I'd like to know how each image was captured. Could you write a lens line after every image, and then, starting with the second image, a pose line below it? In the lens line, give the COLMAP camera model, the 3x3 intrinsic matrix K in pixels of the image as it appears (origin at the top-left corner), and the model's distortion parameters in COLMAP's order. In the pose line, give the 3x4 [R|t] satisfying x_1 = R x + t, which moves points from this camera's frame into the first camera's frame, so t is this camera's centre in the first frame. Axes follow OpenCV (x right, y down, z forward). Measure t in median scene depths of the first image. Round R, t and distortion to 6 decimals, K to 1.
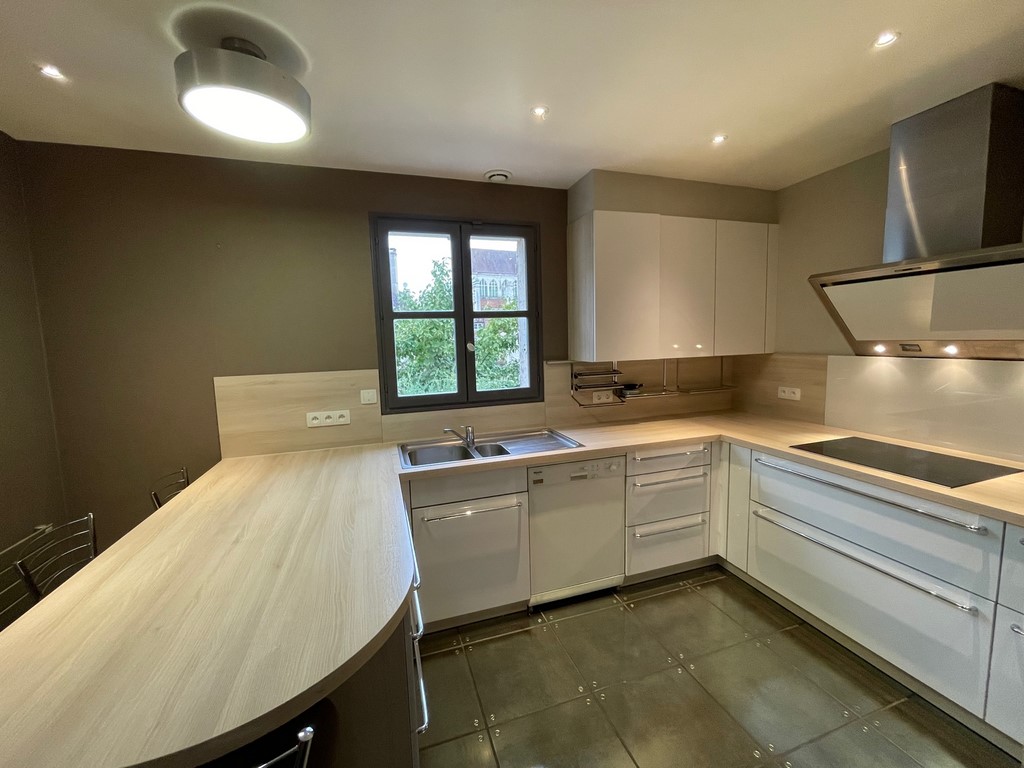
lens RADIAL K [[416.2, 0, 510.9], [0, 416.2, 378.6], [0, 0, 1]] dist [0.000967, -0.006258]
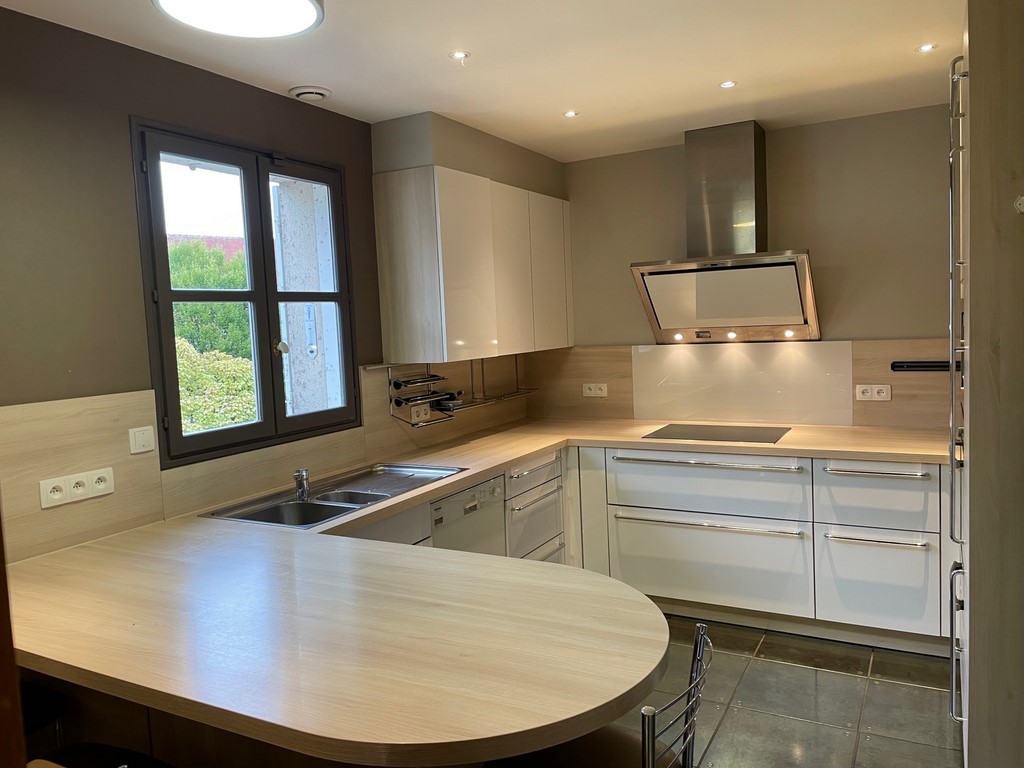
lens RADIAL K [[766.4, 0, 512.0], [0, 766.4, 384.0], [0, 0, 1]] dist [0.005094, -0.000551]
pose [[0.726234, -0.060014, 0.684823, -0.666278], [0.089283, 0.995979, -0.007400, 0.020531], [-0.681625, 0.066517, 0.728672, -0.096567]]
